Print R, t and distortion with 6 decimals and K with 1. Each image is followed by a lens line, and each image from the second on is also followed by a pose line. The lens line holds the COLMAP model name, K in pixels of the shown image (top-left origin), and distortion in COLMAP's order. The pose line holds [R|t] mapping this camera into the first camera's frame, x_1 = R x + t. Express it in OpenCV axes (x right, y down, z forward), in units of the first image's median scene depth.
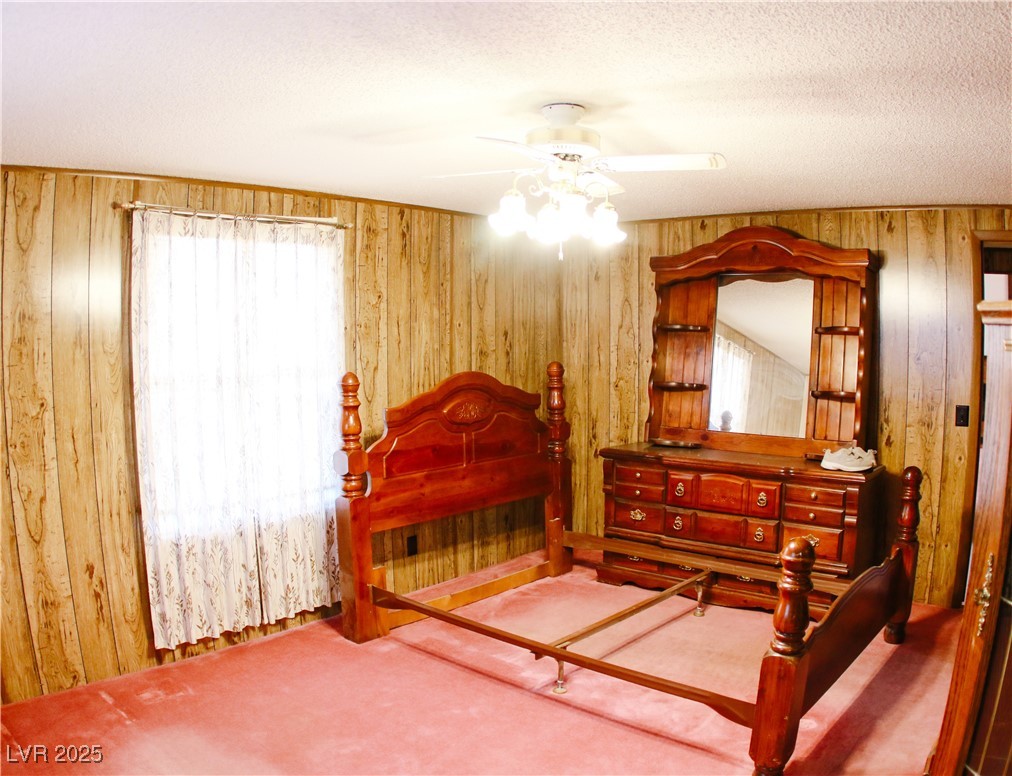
lens RADIAL K [[803.1, 0, 506.0], [0, 803.1, 388.0], [0, 0, 1]] dist [-0.327250, 0.101235]
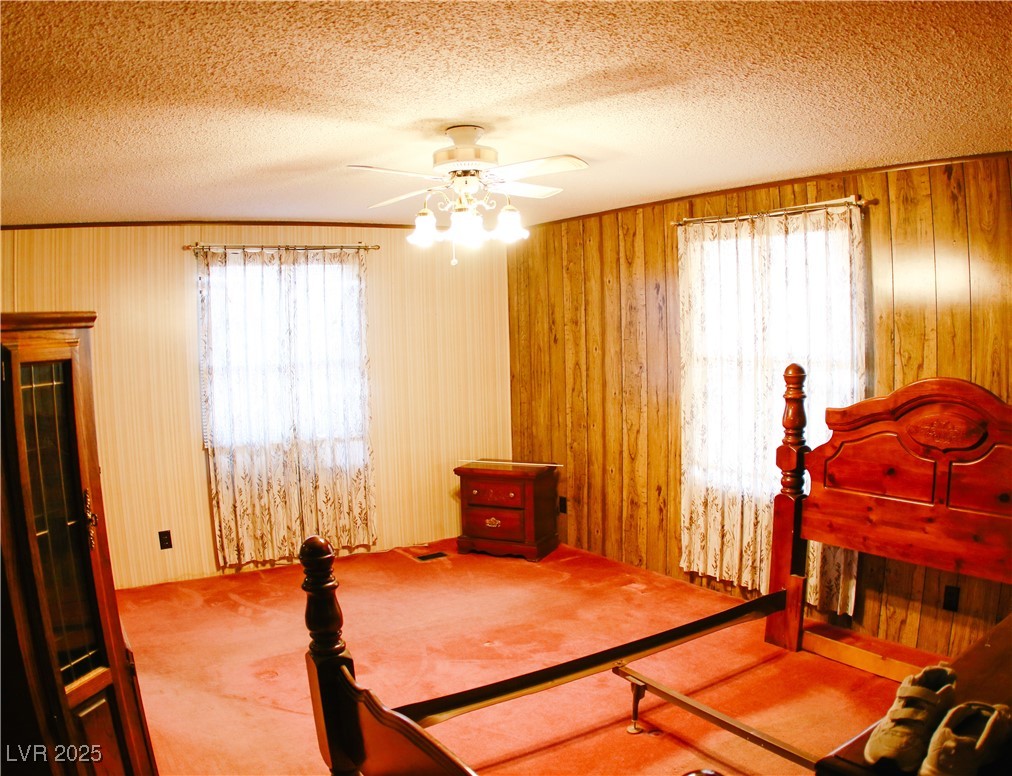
lens RADIAL K [[803.1, 0, 506.0], [0, 803.1, 388.0], [0, 0, 1]] dist [-0.327250, 0.101235]
pose [[-0.283603, 0.080828, -0.955529, 0.828705], [-0.046717, 0.994094, 0.097956, -0.067932], [0.957803, 0.072420, -0.278152, 0.977699]]
